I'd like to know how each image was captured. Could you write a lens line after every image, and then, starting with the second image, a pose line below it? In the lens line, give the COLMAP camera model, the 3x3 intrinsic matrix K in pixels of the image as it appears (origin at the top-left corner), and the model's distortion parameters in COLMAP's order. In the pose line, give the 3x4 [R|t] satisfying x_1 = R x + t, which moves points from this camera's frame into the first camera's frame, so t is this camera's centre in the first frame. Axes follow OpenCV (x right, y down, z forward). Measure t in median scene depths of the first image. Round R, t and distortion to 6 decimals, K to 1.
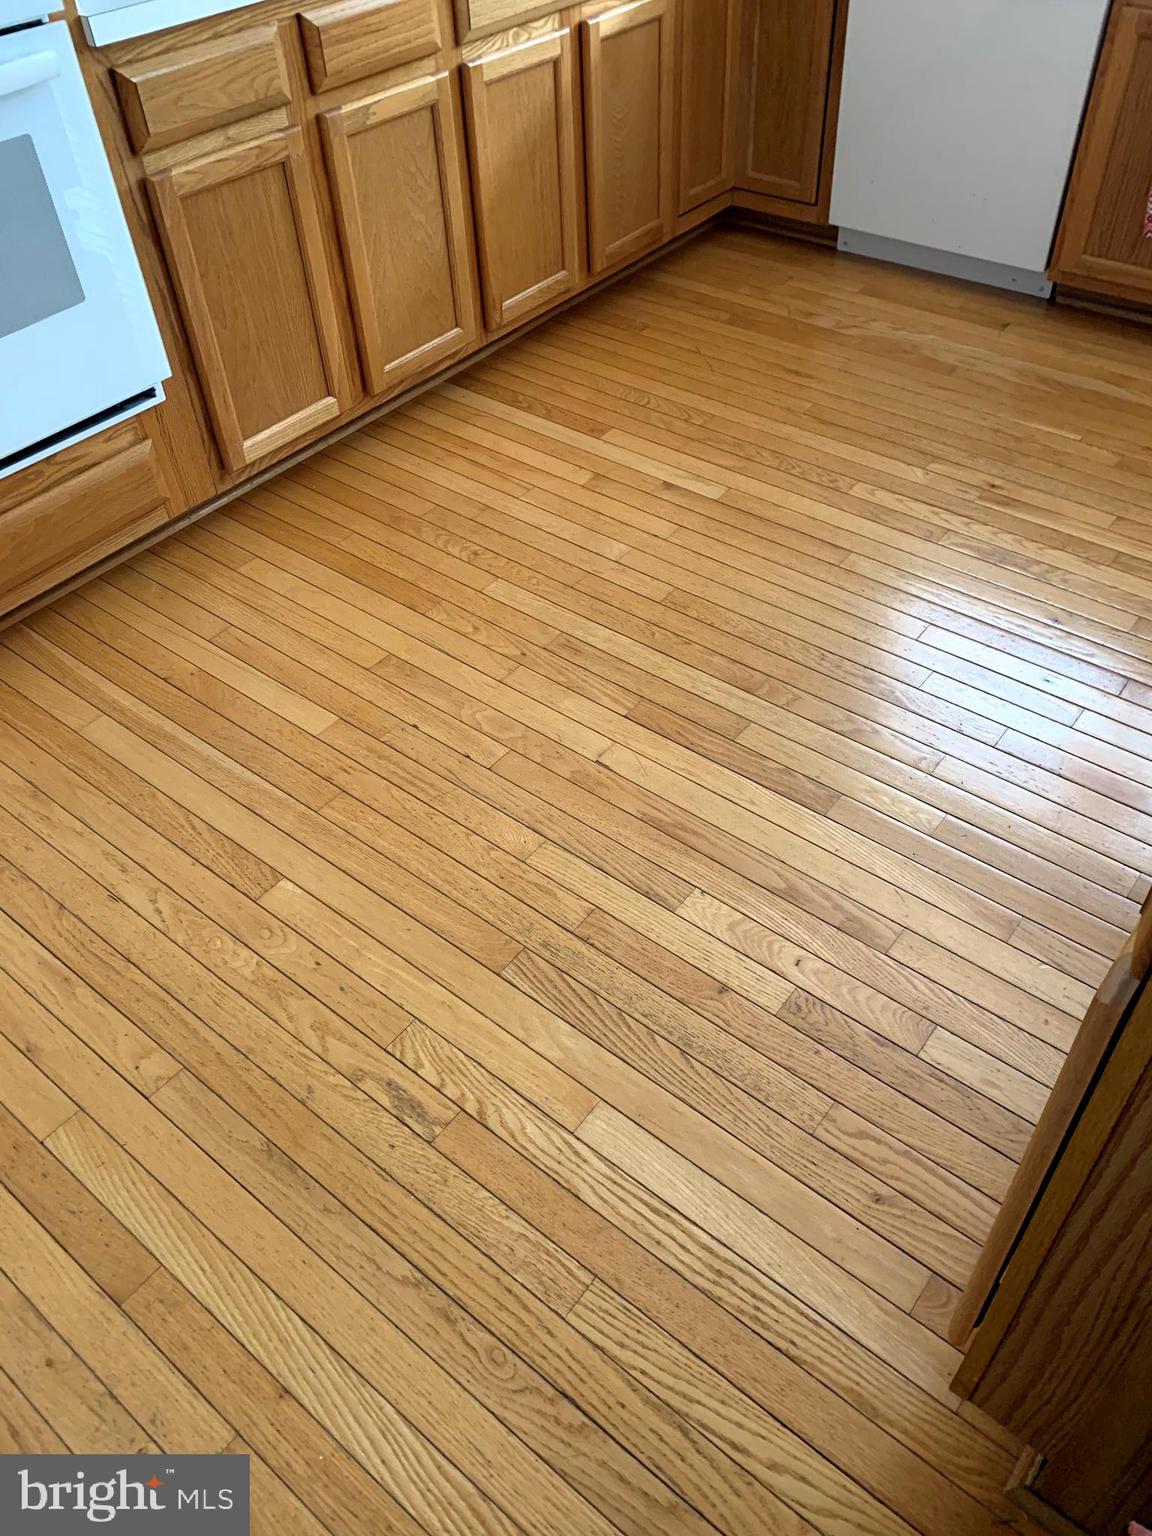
lens RADIAL K [[1188.8, 0, 576.0], [0, 1188.8, 768.0], [0, 0, 1]] dist [0.000215, 0.000085]
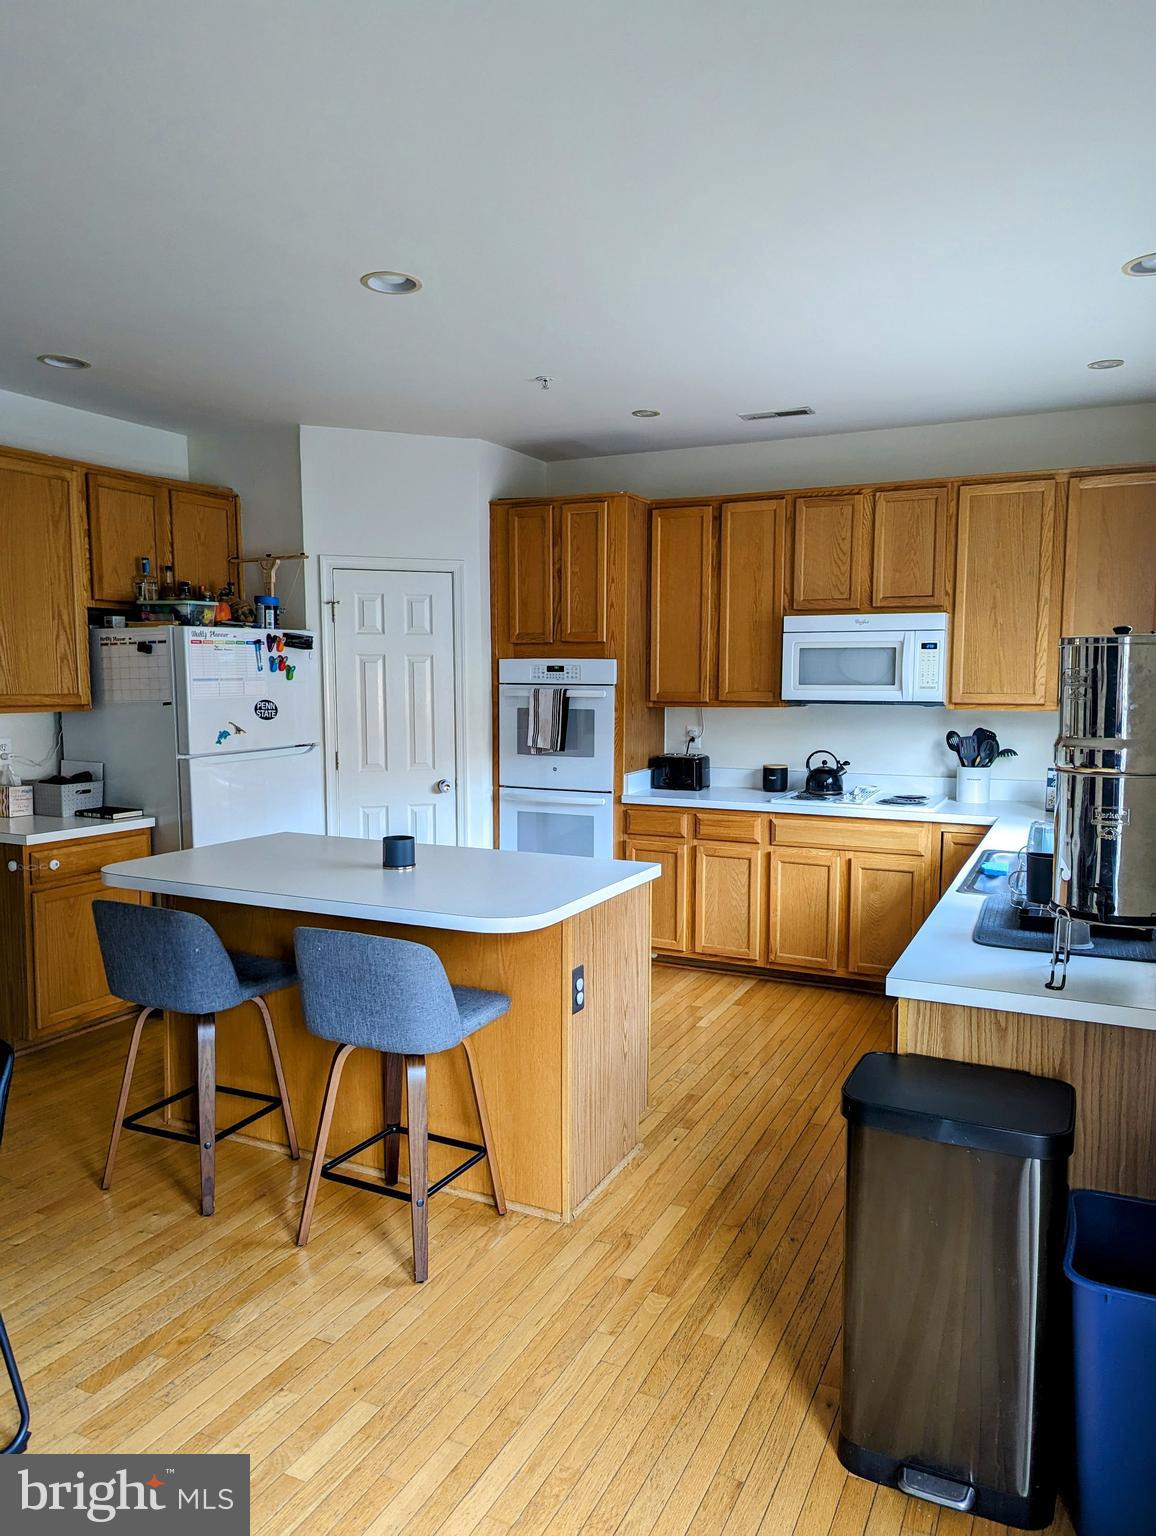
lens RADIAL K [[1084.0, 0, 578.0], [0, 1084.0, 768.0], [0, 0, 1]] dist [0.063270, -0.040072]
pose [[0.210904, 0.124802, -0.969507, 1.932468], [-0.690493, 0.721059, -0.057388, -0.301870], [0.691910, 0.681541, 0.238249, 0.062876]]
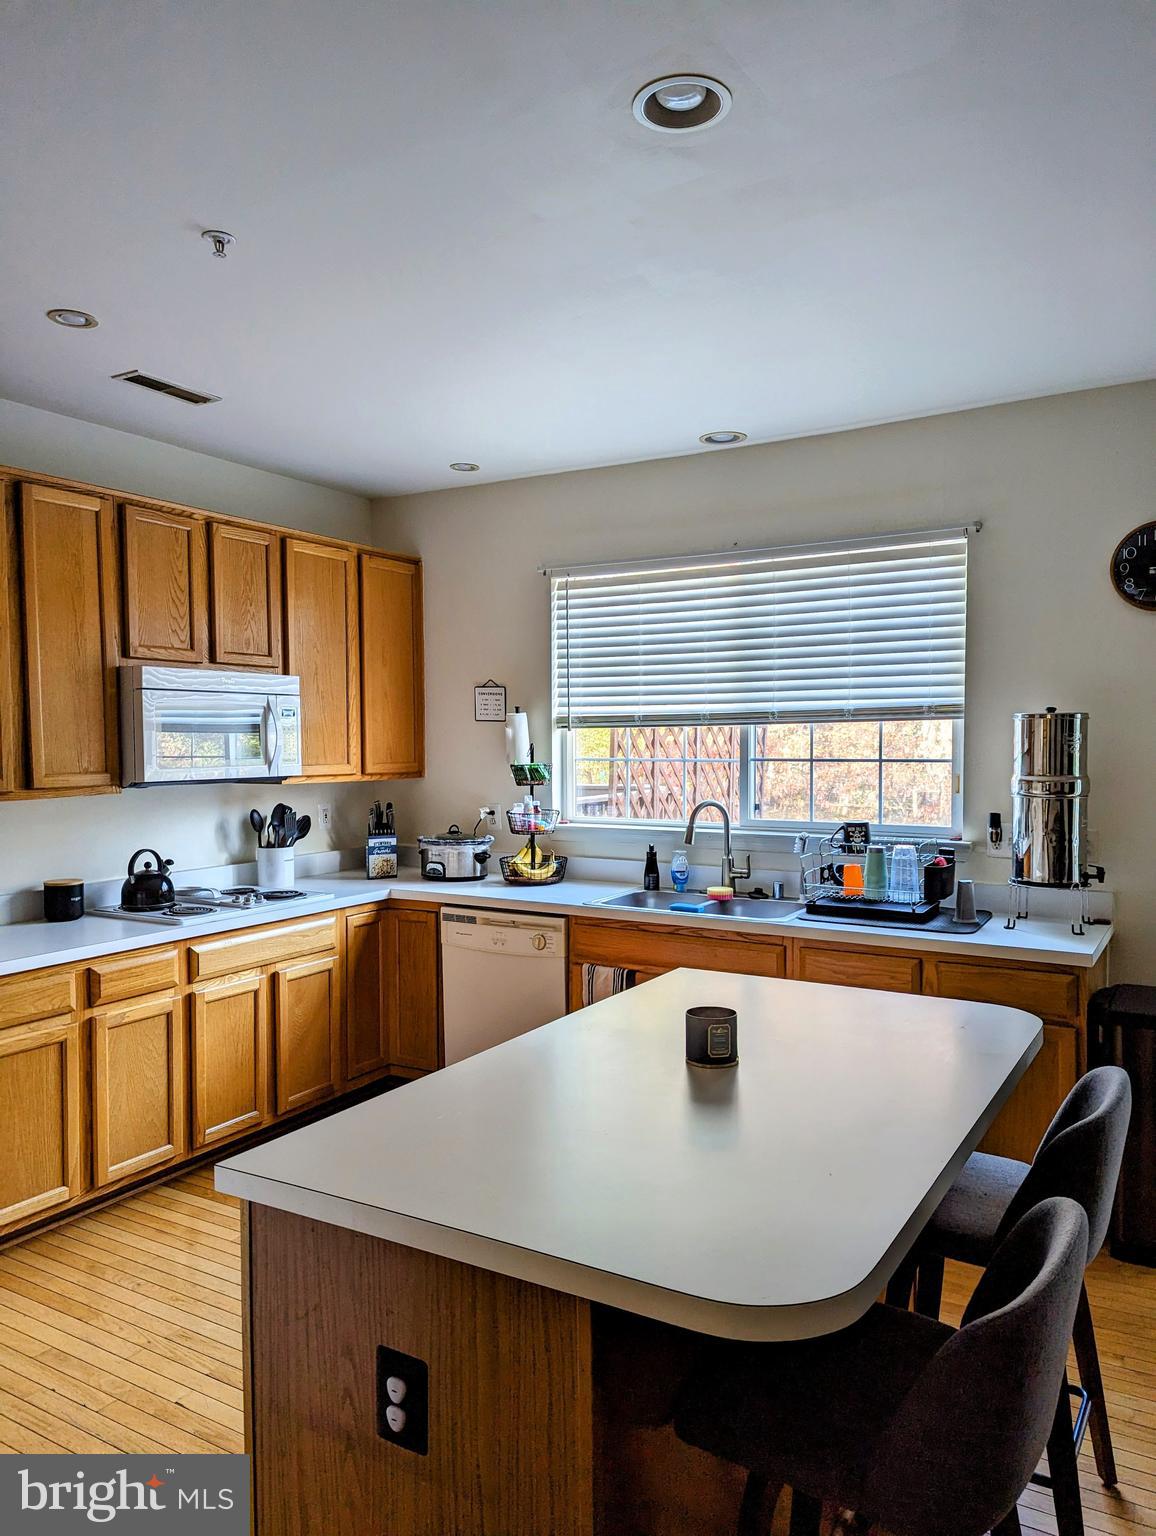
lens RADIAL K [[1084.0, 0, 578.0], [0, 1084.0, 768.0], [0, 0, 1]] dist [0.063270, -0.040072]
pose [[0.989920, 0.027904, 0.138849, 0.234150], [0.074292, 0.732372, -0.676840, 0.301127], [-0.120576, 0.680333, 0.722916, -0.462777]]
